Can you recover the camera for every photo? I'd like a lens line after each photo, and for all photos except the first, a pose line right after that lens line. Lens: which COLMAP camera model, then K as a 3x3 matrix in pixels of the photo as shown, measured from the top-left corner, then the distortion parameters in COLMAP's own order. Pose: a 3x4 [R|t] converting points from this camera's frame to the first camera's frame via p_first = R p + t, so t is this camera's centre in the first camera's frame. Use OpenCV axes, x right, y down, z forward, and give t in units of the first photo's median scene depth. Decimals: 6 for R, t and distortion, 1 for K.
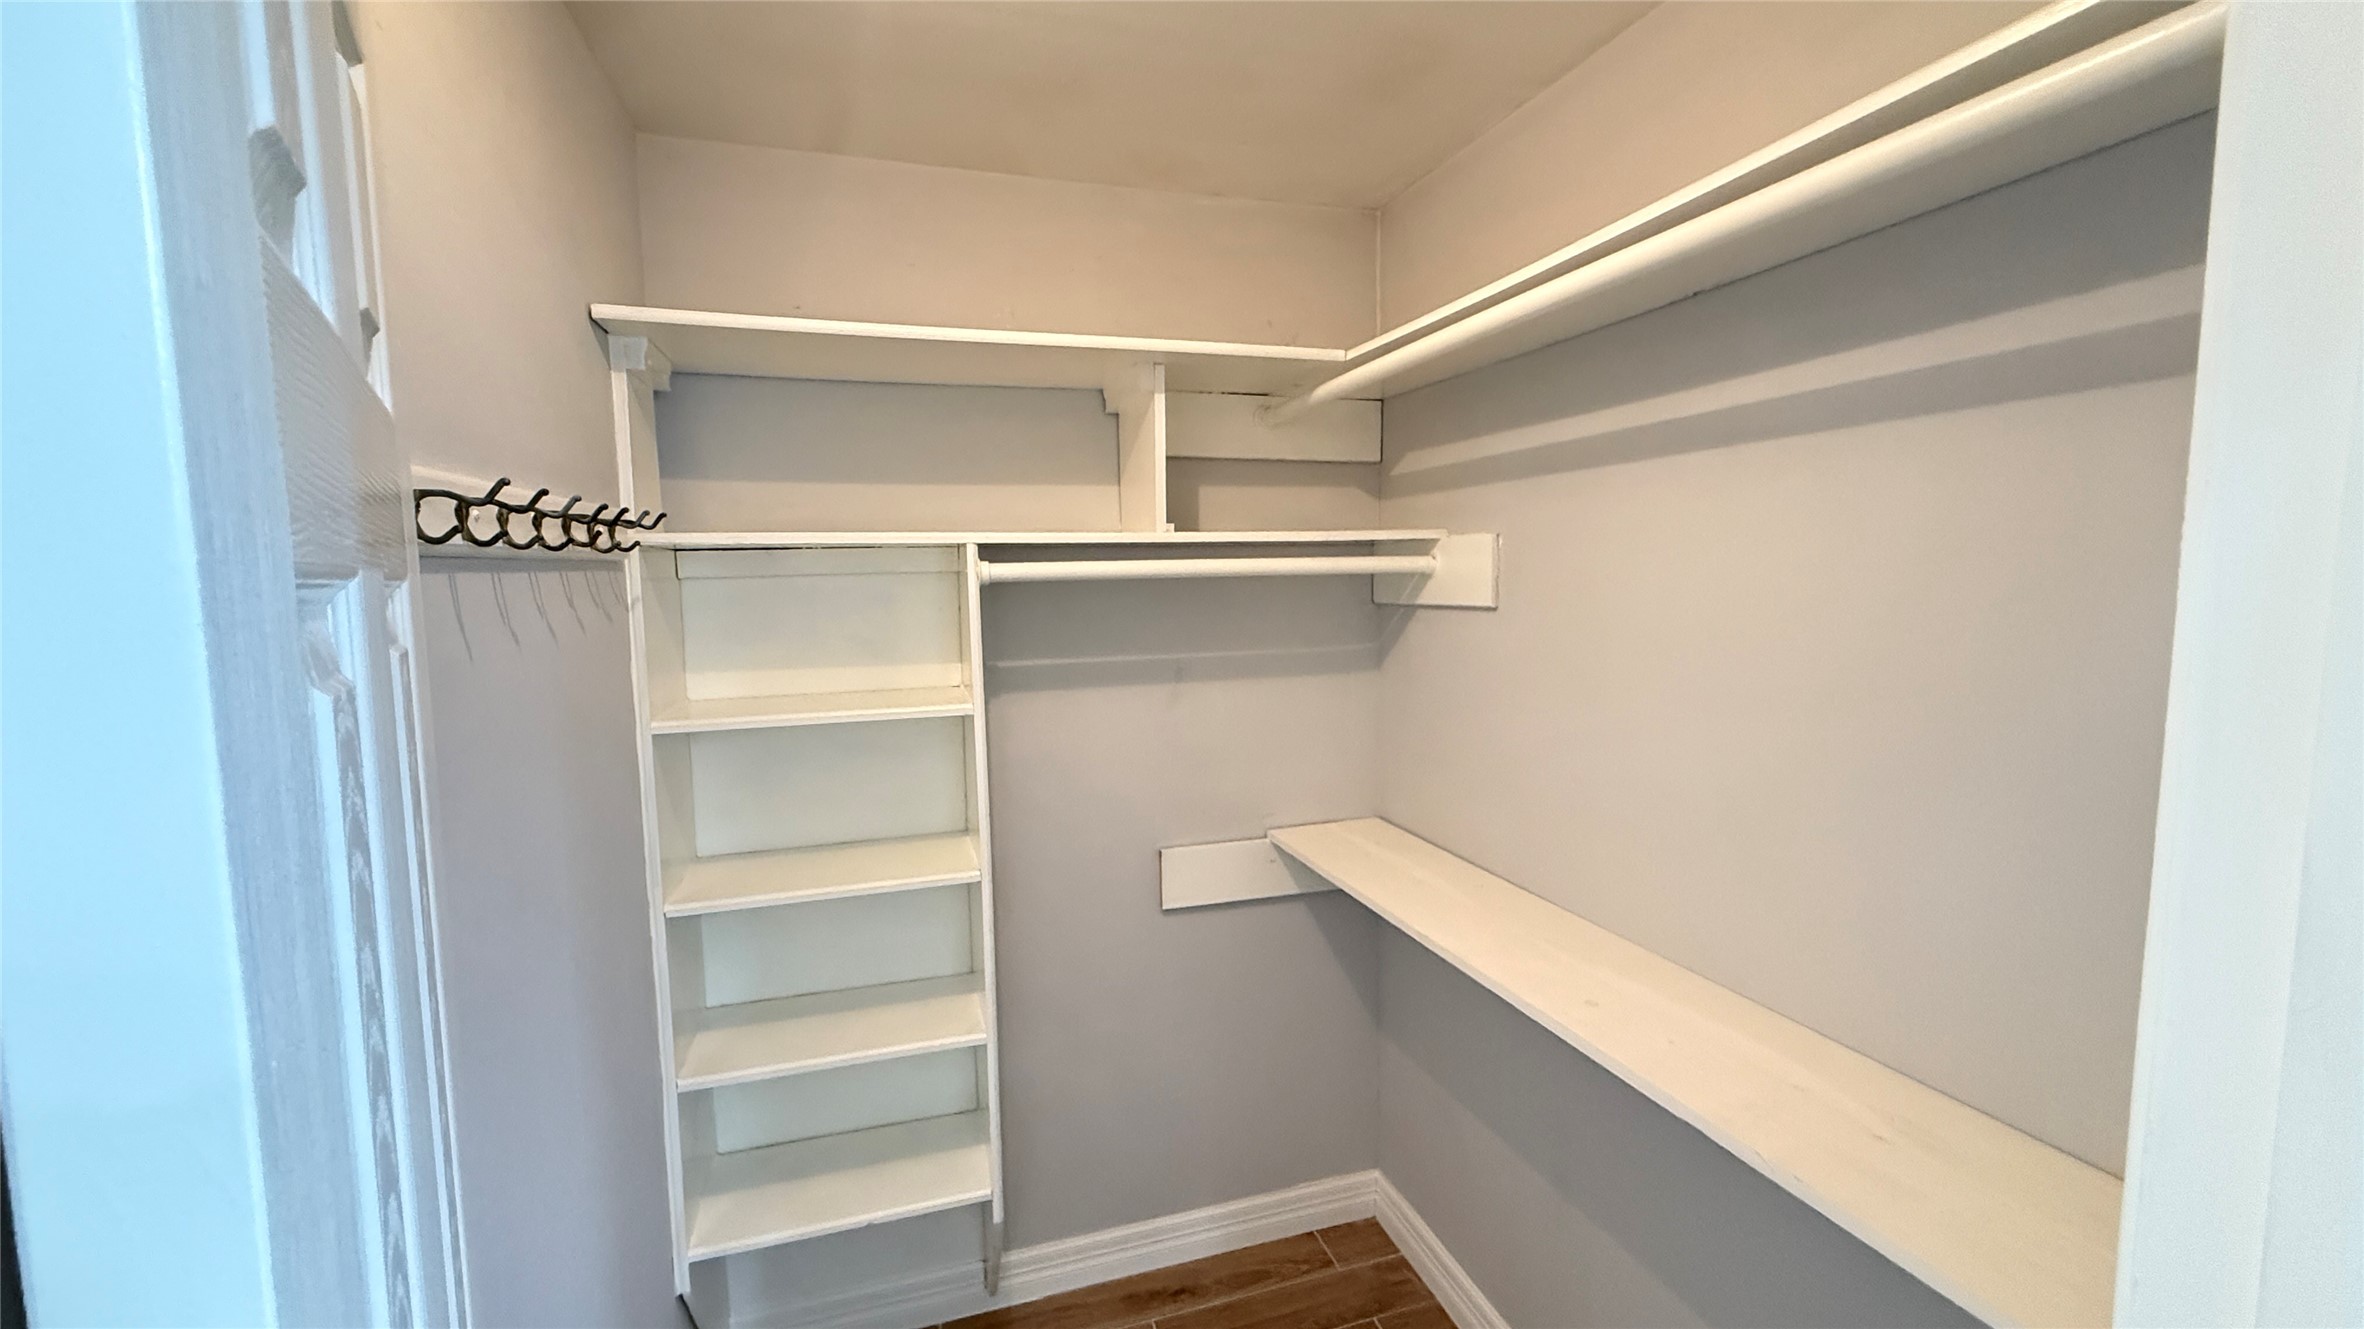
lens RADIAL K [[953.8, 0, 1182.4], [0, 953.8, 659.6], [0, 0, 1]] dist [0.010280, -0.000112]
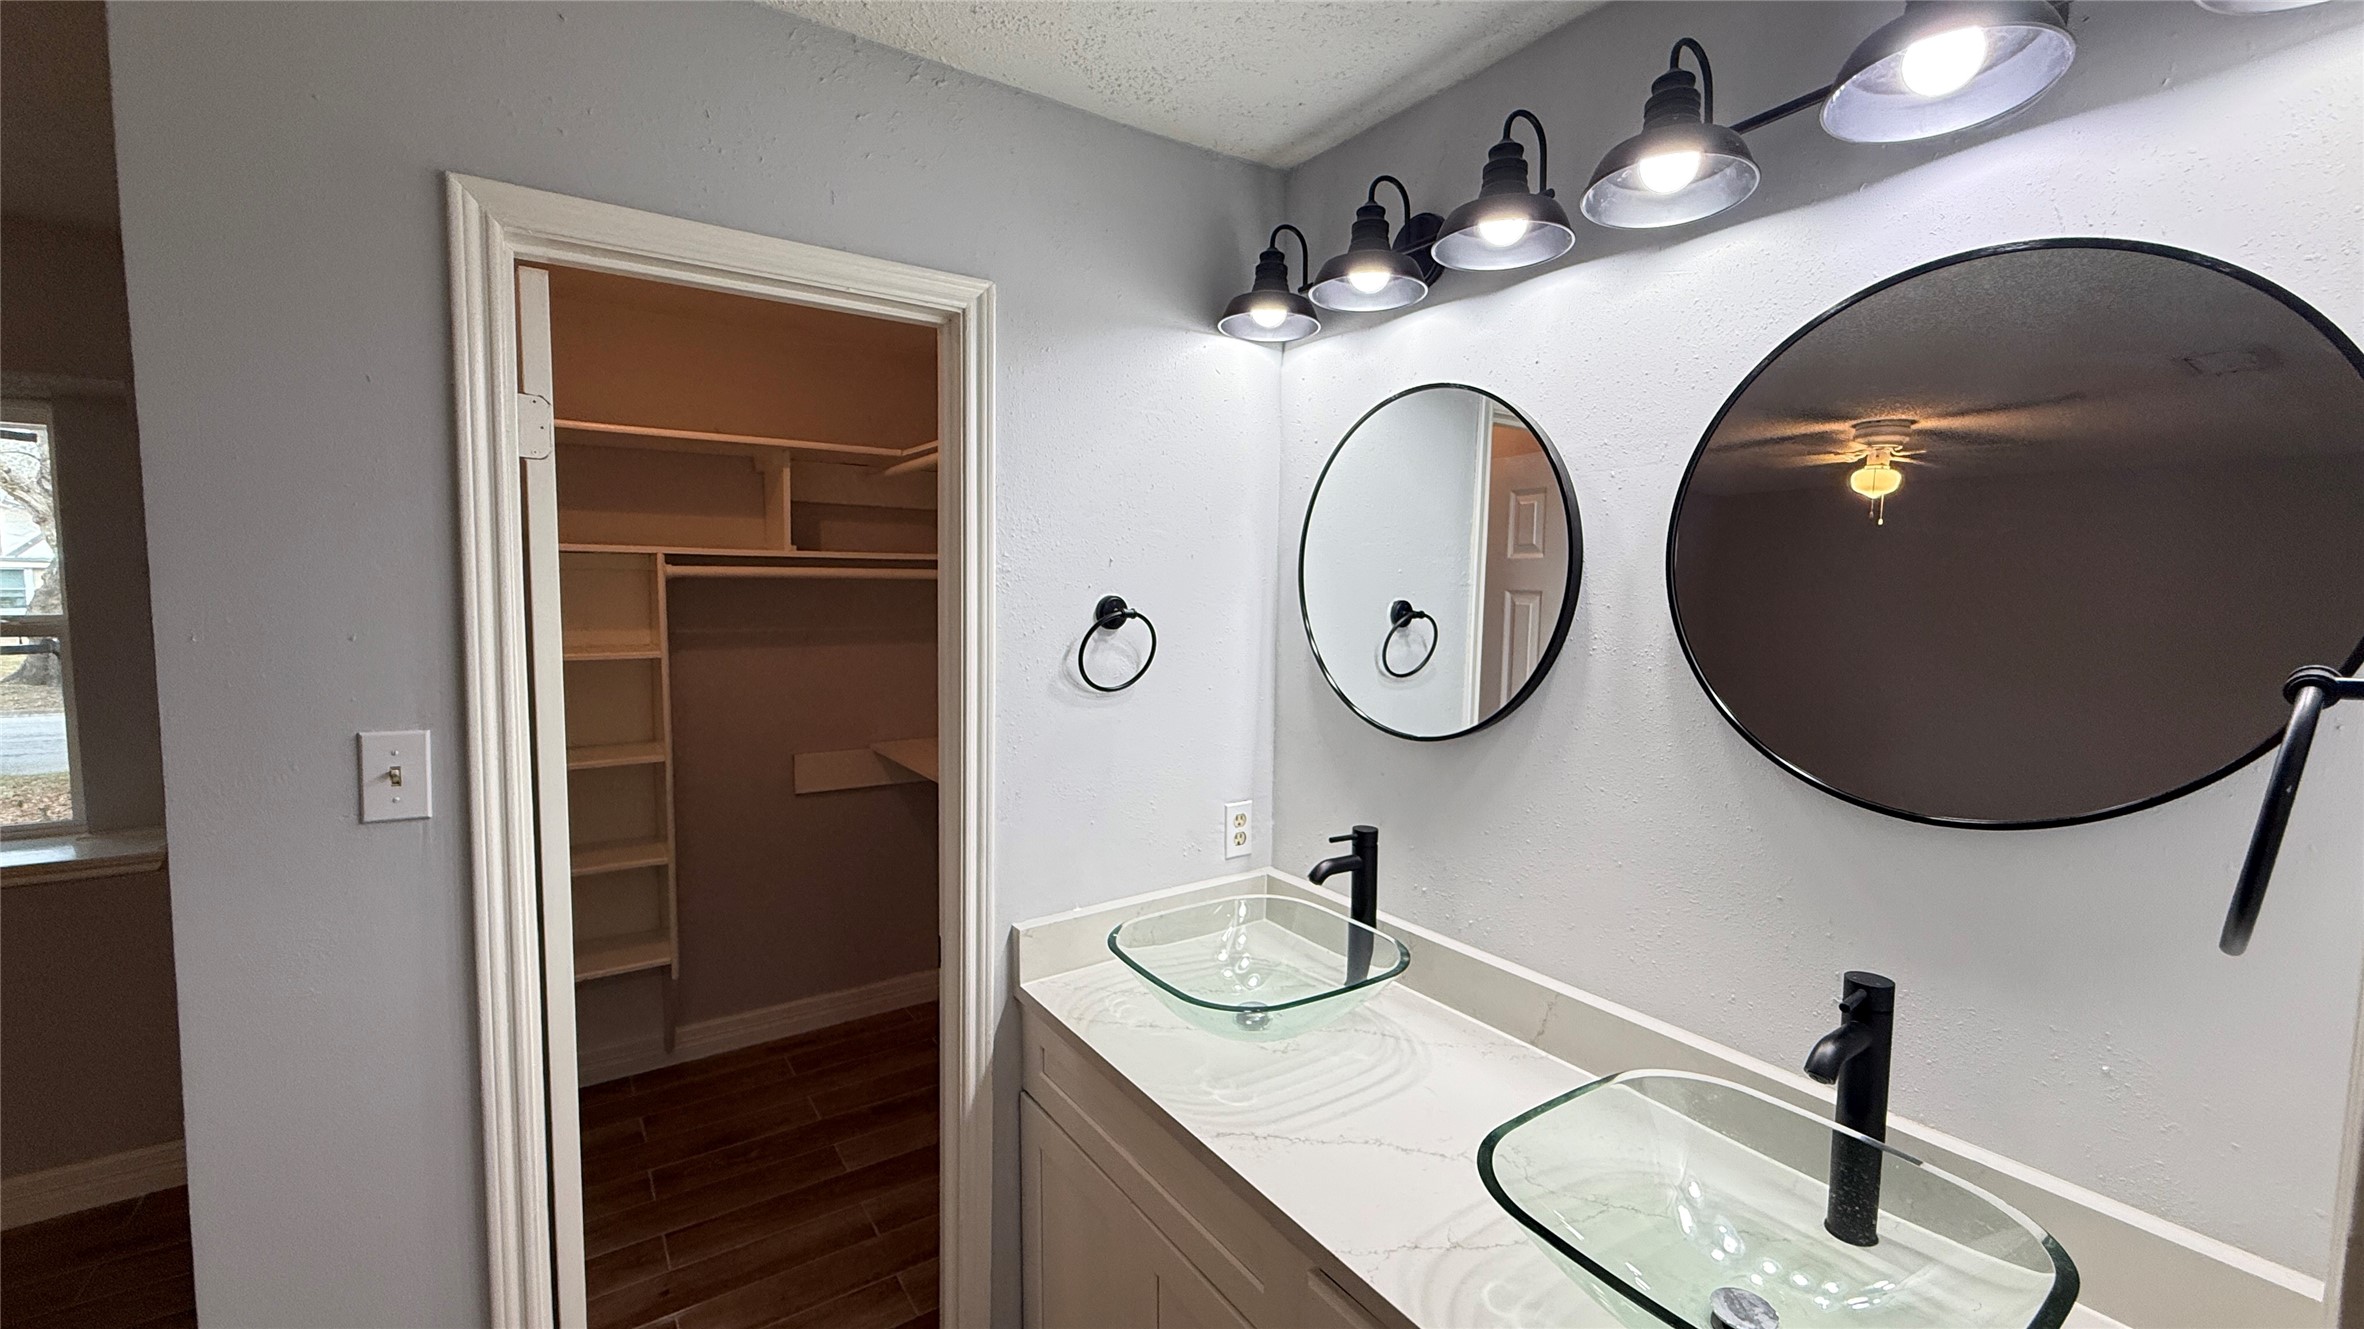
lens RADIAL K [[953.8, 0, 1180.2], [0, 953.8, 662.3], [0, 0, 1]] dist [0.010280, -0.000112]
pose [[0.959125, 0.003284, 0.282963, 0.157984], [0.001158, 0.999879, -0.015530, 0.084750], [-0.282980, 0.015223, 0.959005, -0.761904]]
